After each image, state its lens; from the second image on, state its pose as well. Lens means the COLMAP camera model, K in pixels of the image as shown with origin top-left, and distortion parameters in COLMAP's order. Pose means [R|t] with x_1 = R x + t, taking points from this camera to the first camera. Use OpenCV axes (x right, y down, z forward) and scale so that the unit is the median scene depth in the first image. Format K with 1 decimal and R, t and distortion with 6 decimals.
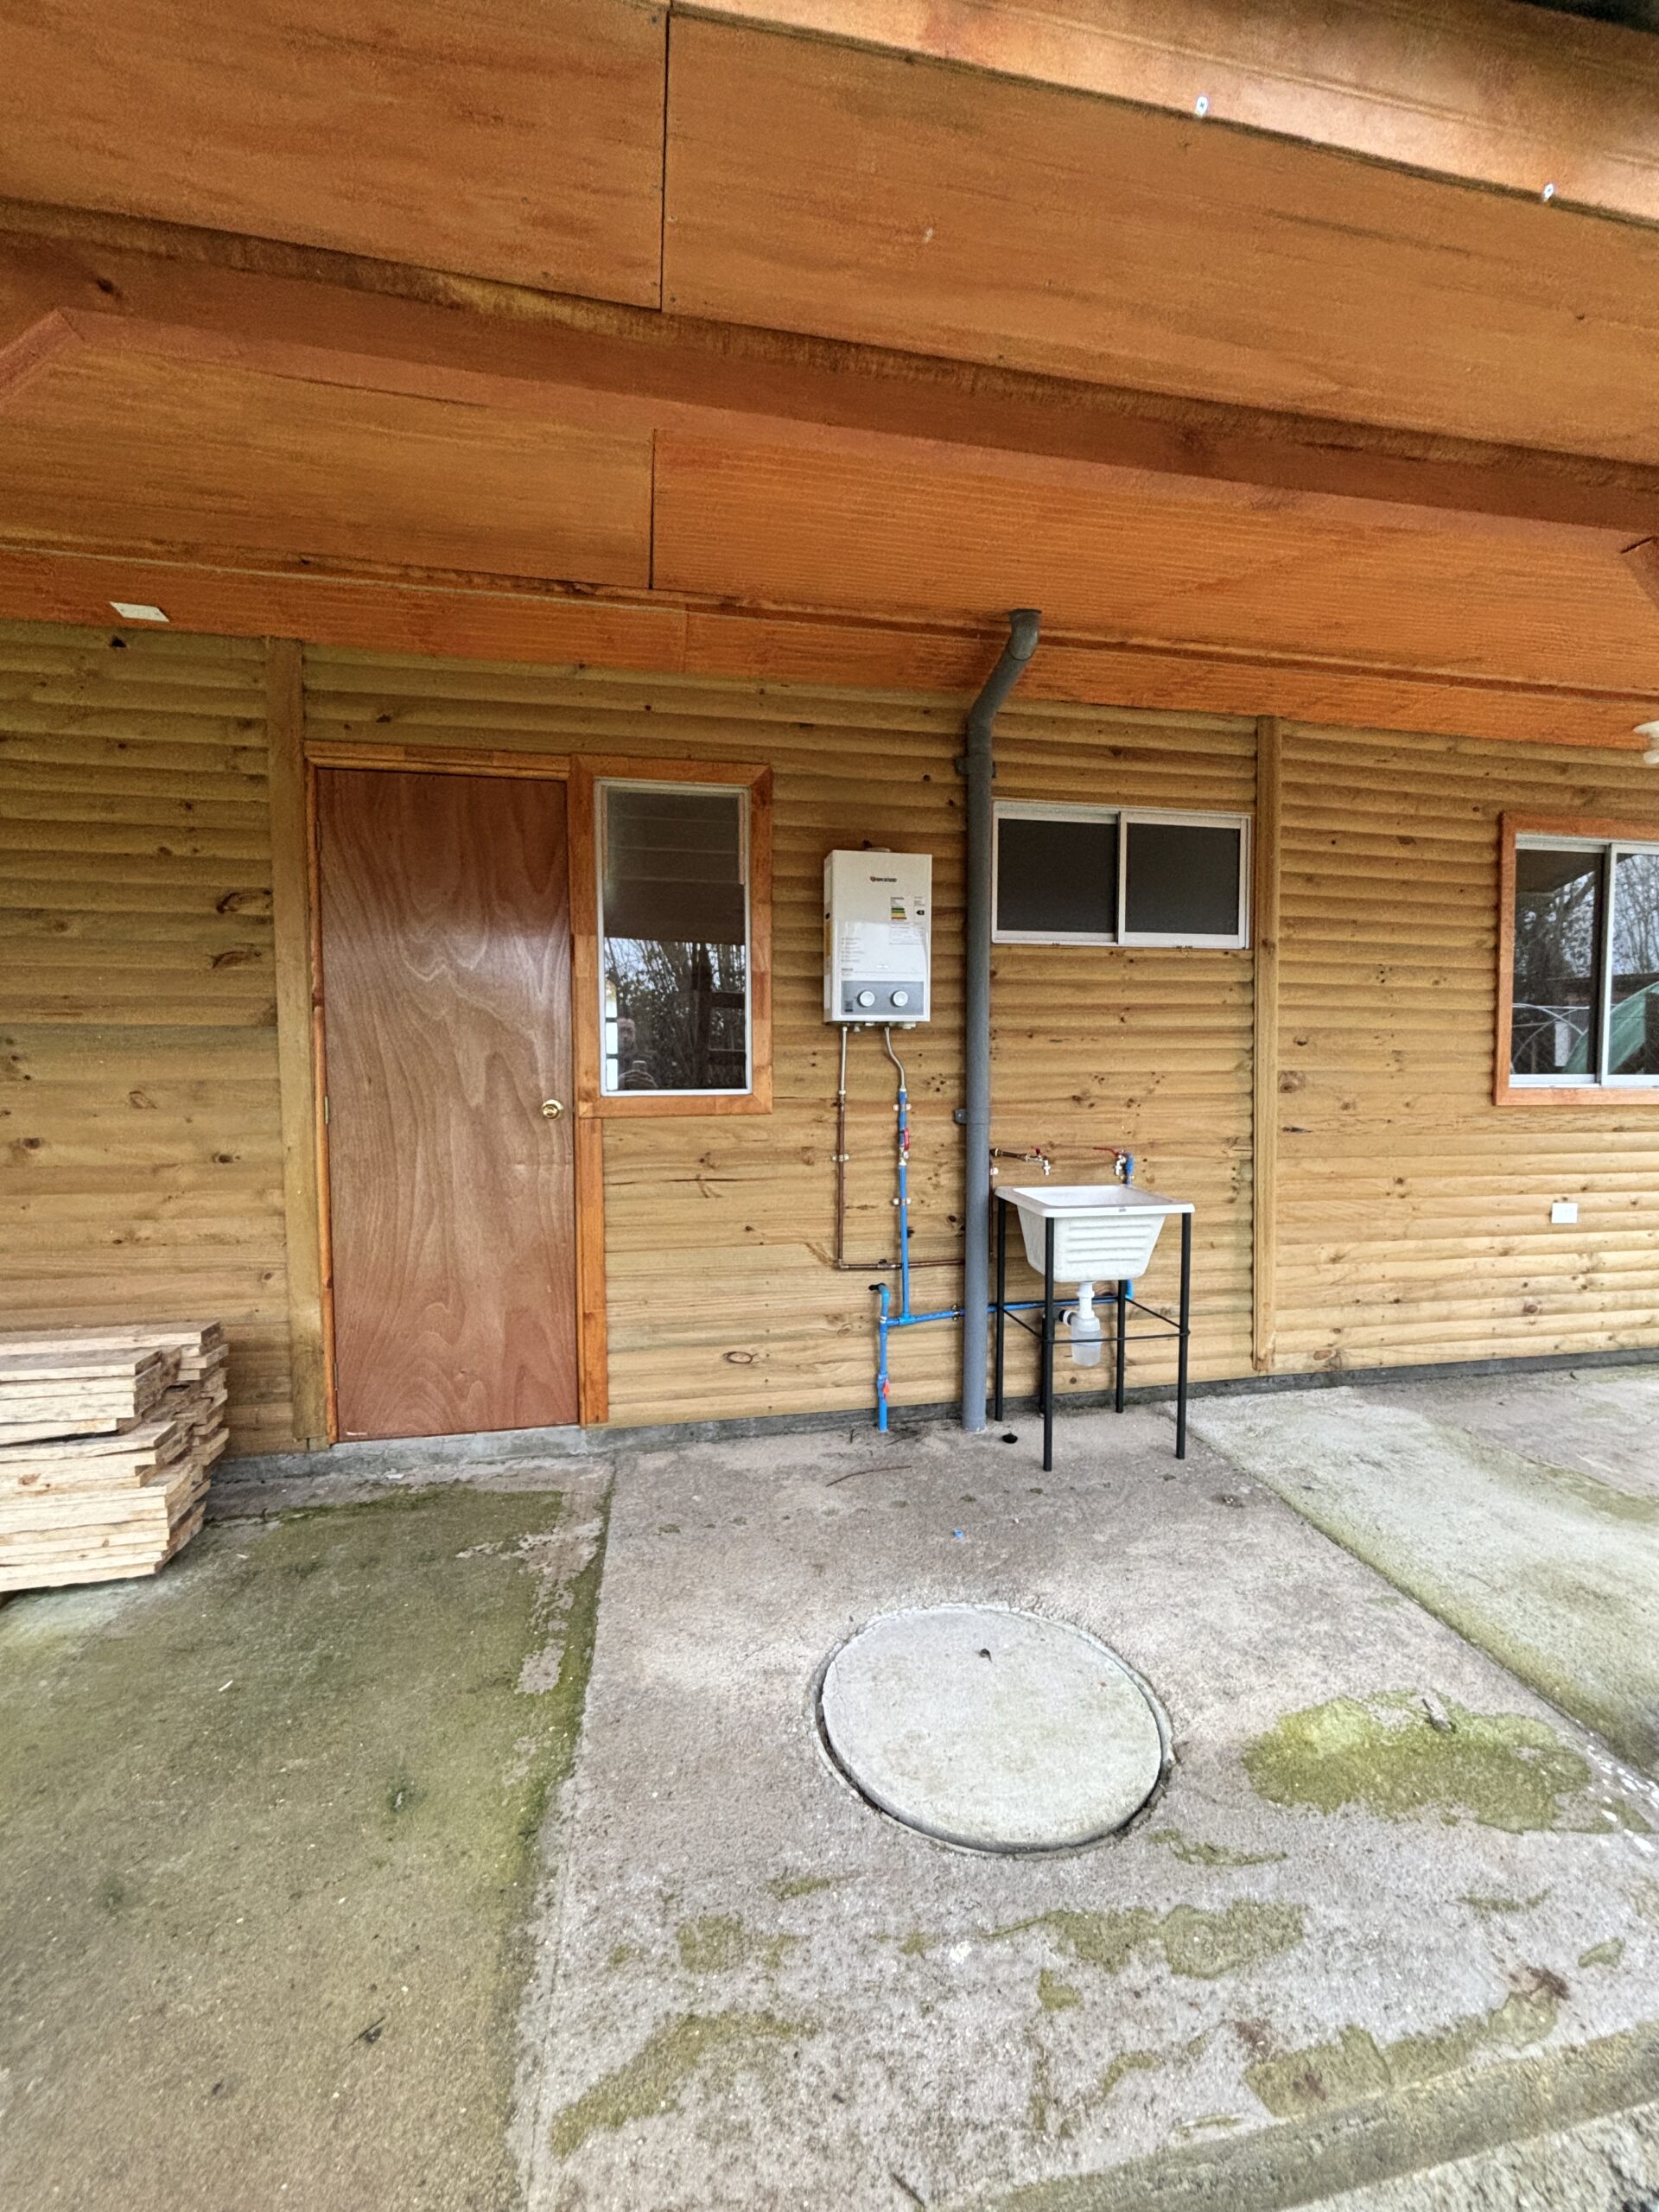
lens RADIAL K [[890.4, 0, 829.5], [0, 890.4, 1106.0], [0, 0, 1]] dist [-0.000413, -0.000407]
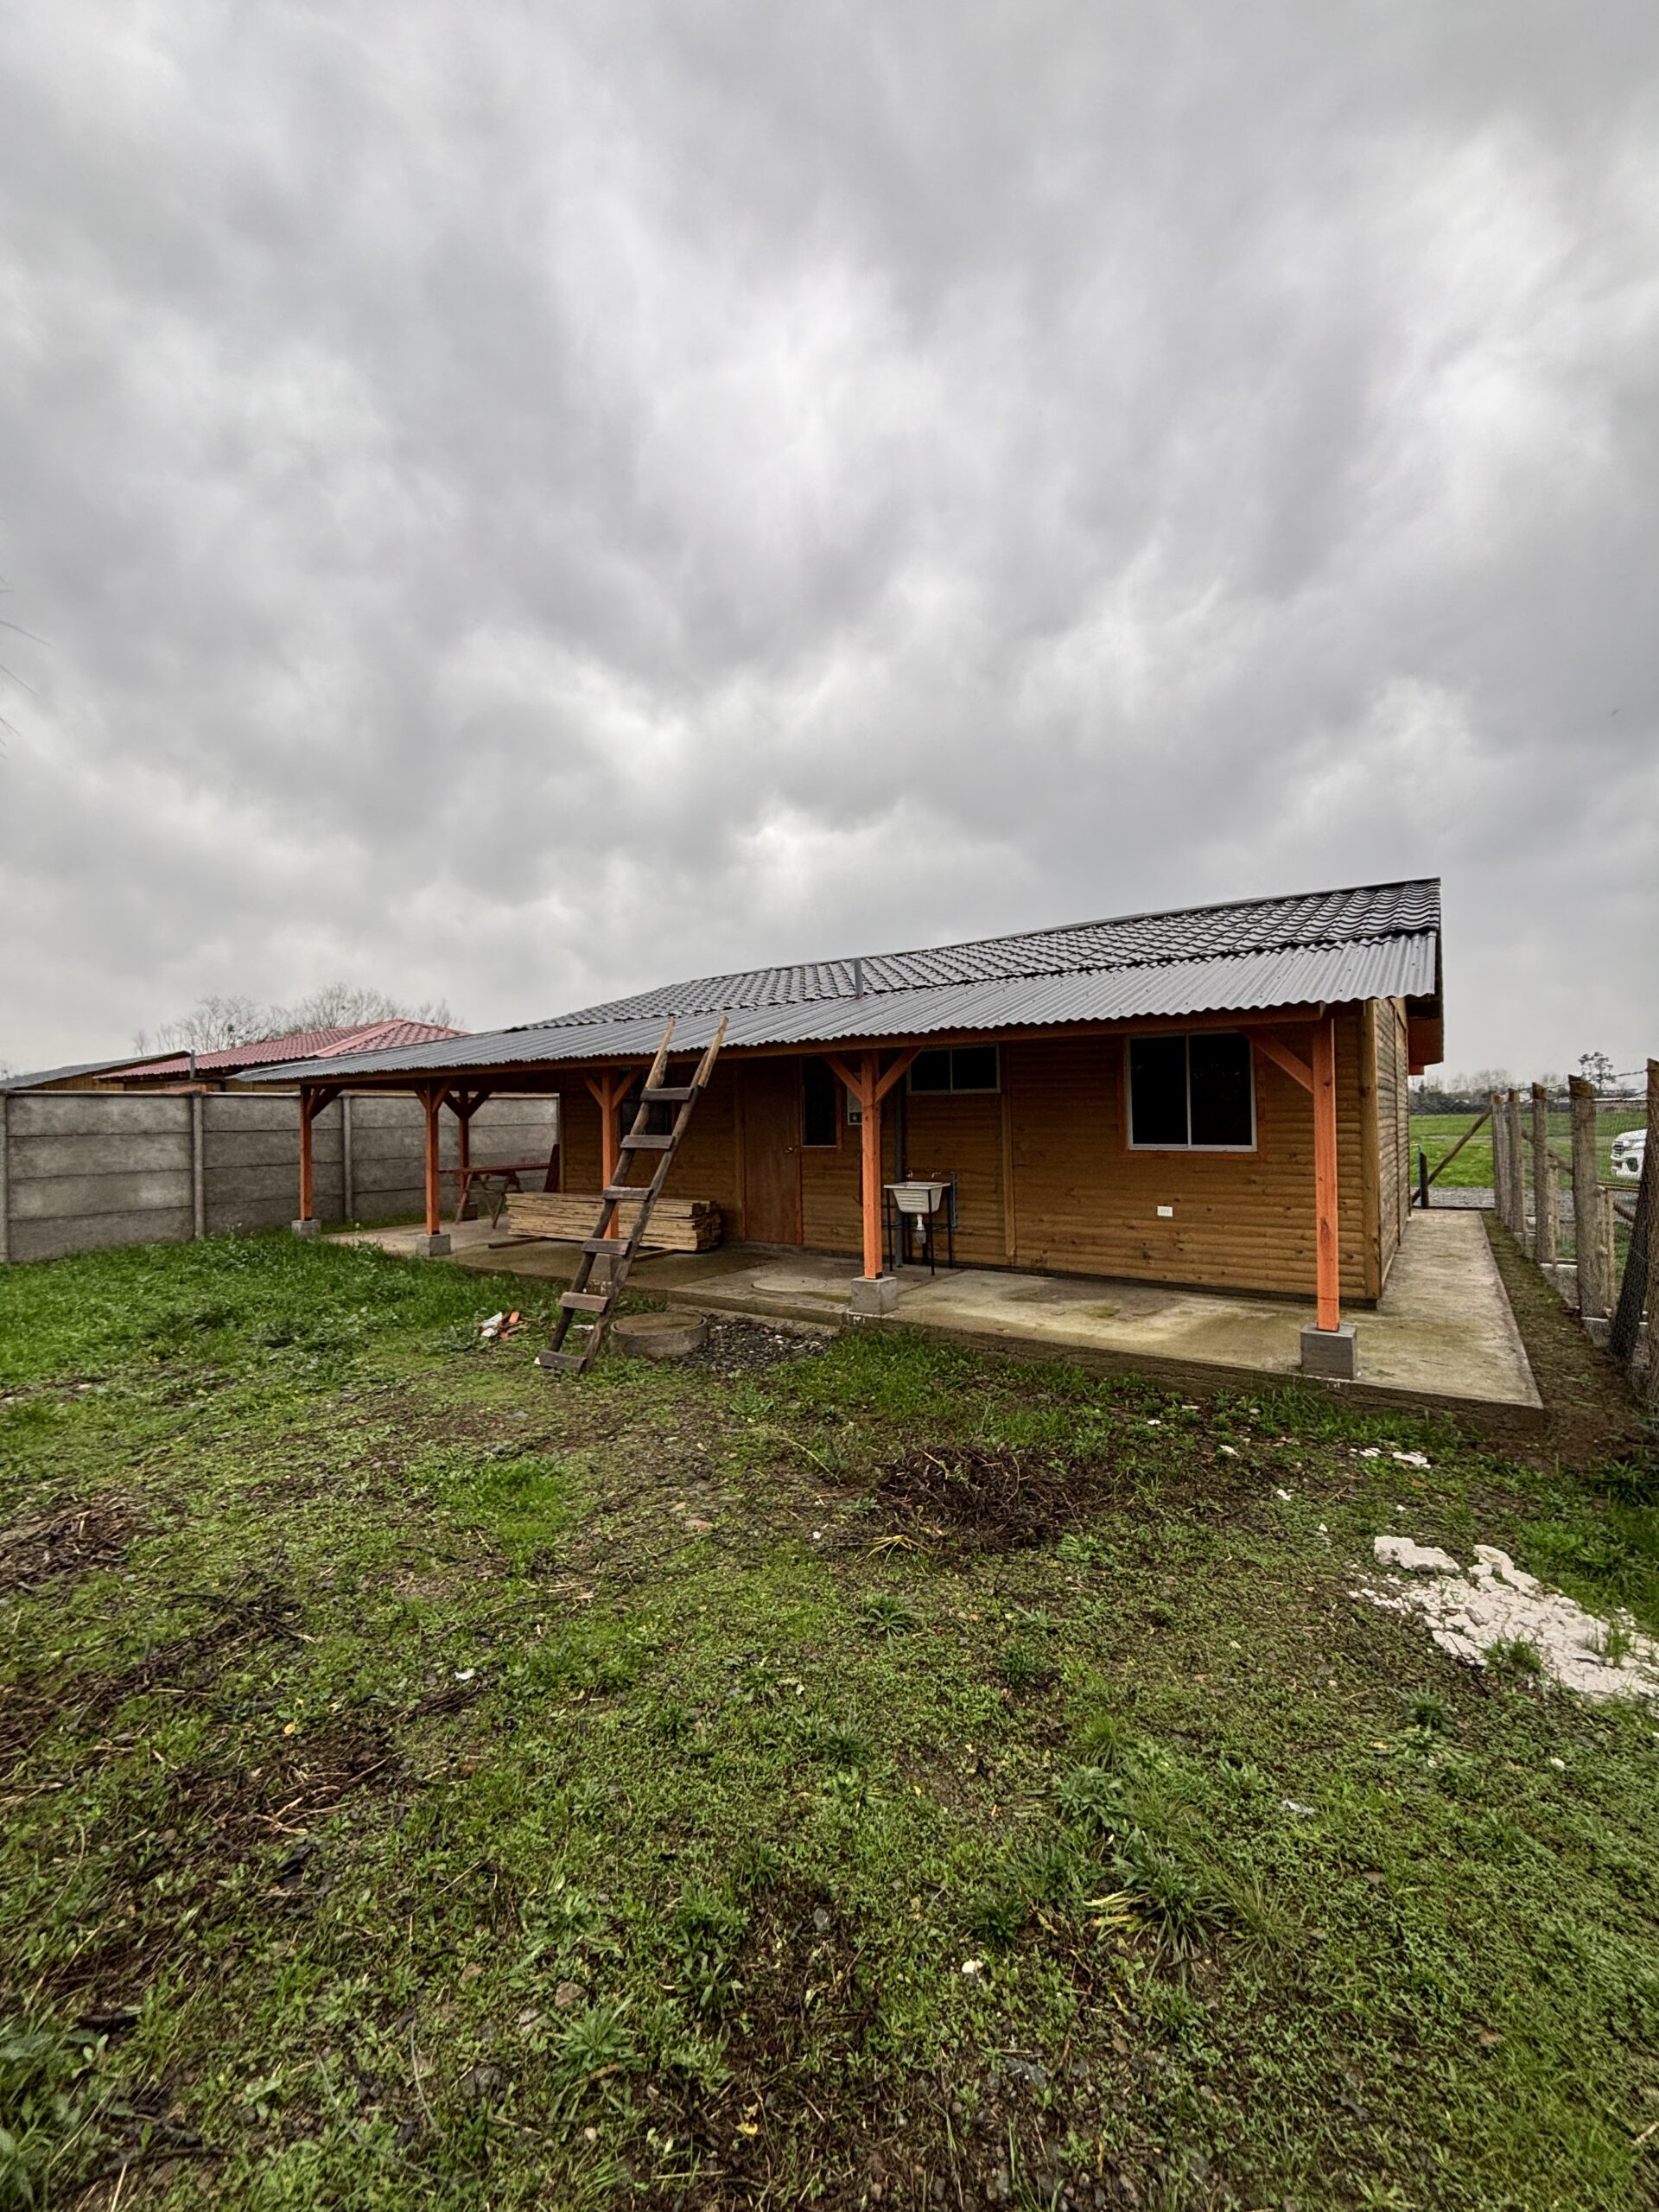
lens RADIAL K [[890.4, 0, 829.5], [0, 890.4, 1106.0], [0, 0, 1]] dist [-0.000413, -0.000407]
pose [[0.702867, -0.015055, -0.711162, 1.811942], [-0.025350, 0.998611, -0.046196, -0.009841], [0.710869, 0.050498, 0.701509, -1.049931]]
